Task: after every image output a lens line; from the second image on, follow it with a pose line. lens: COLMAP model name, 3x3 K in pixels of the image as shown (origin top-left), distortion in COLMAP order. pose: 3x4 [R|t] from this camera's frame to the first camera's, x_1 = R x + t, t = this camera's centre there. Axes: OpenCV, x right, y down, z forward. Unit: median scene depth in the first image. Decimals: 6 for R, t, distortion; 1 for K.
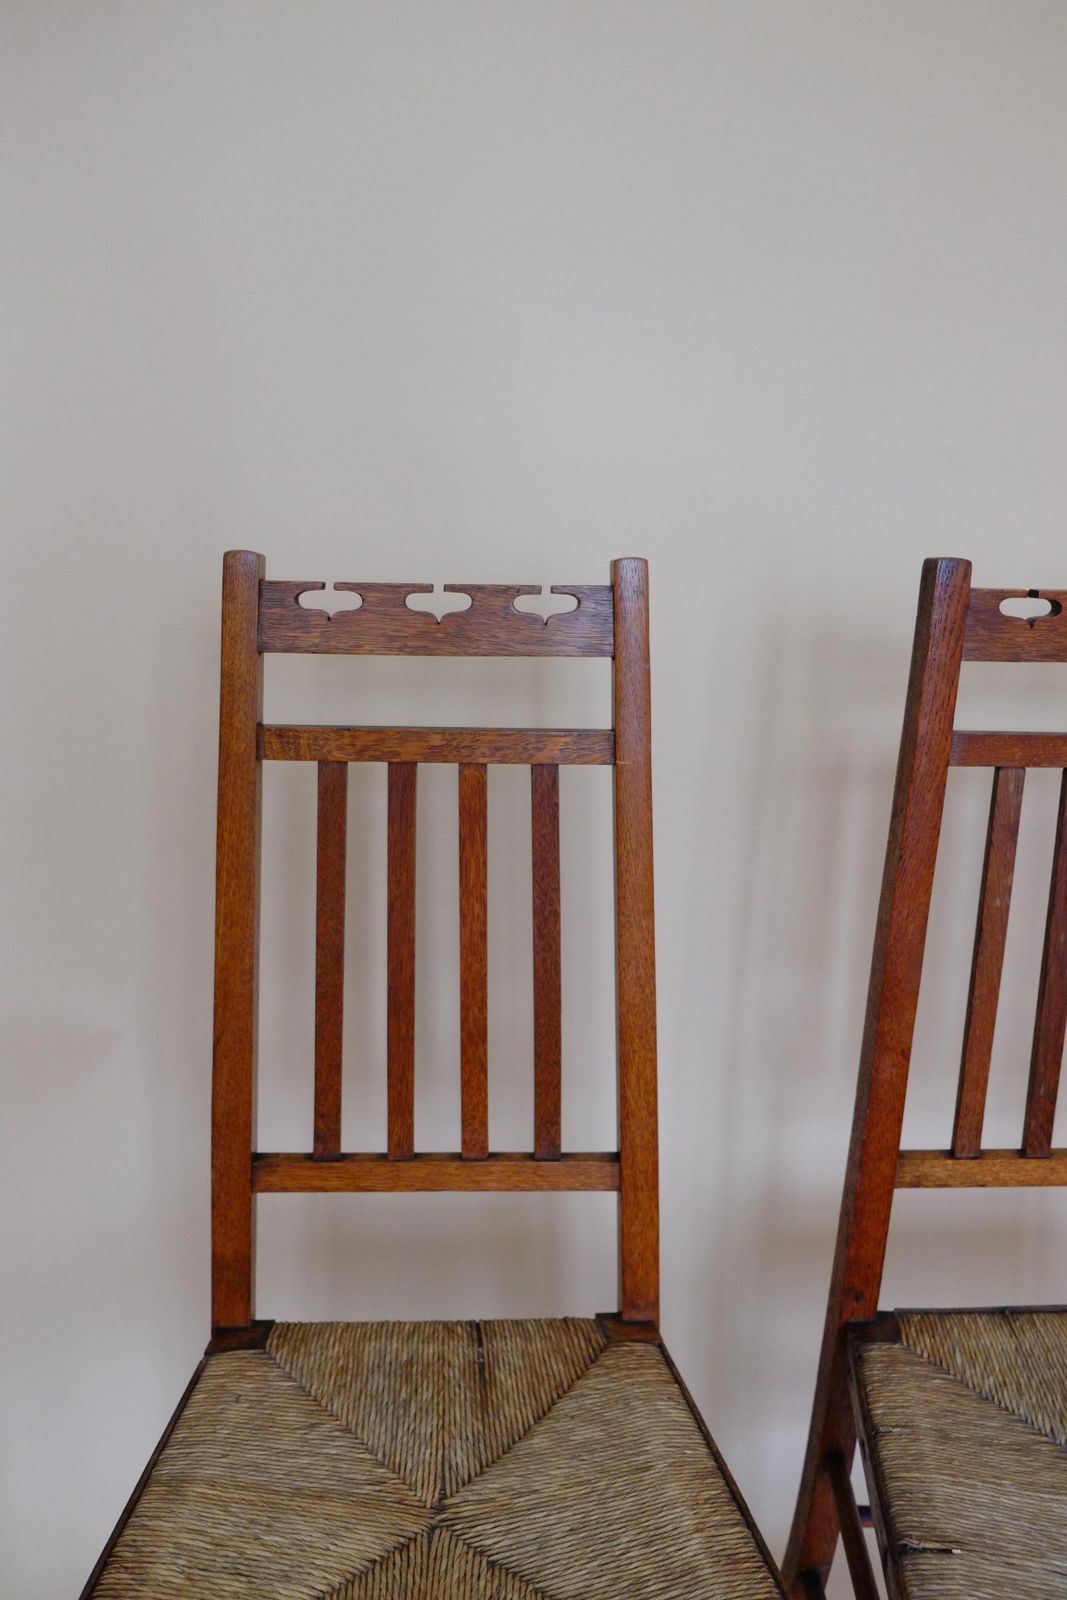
lens RADIAL K [[1354.1, 0, 533.5], [0, 1354.1, 800.0], [0, 0, 1]] dist [-0.020505, 0.007722]
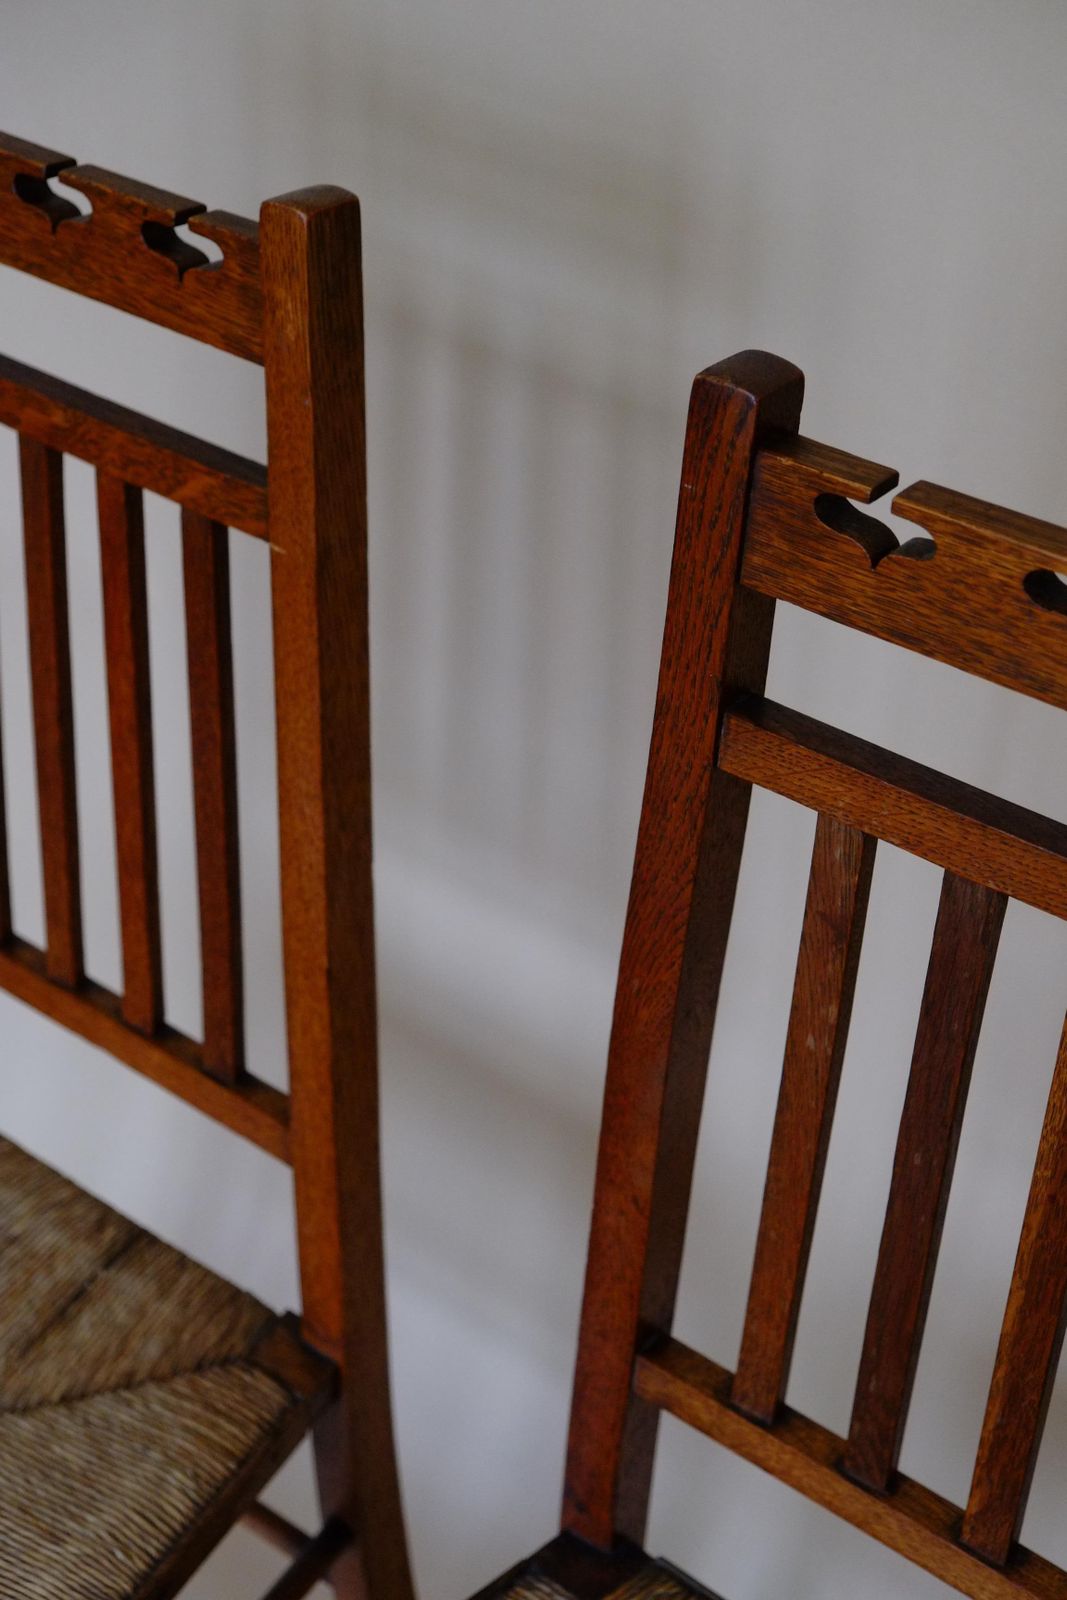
lens RADIAL K [[2416.5, 0, 533.5], [0, 2416.5, 800.0], [0, 0, 1]] dist [-0.000709, -0.070143]
pose [[0.749249, 0.377441, -0.544210, 0.740819], [-0.160245, 0.900611, 0.404007, -0.360912], [0.642610, -0.215495, 0.735265, 0.299922]]
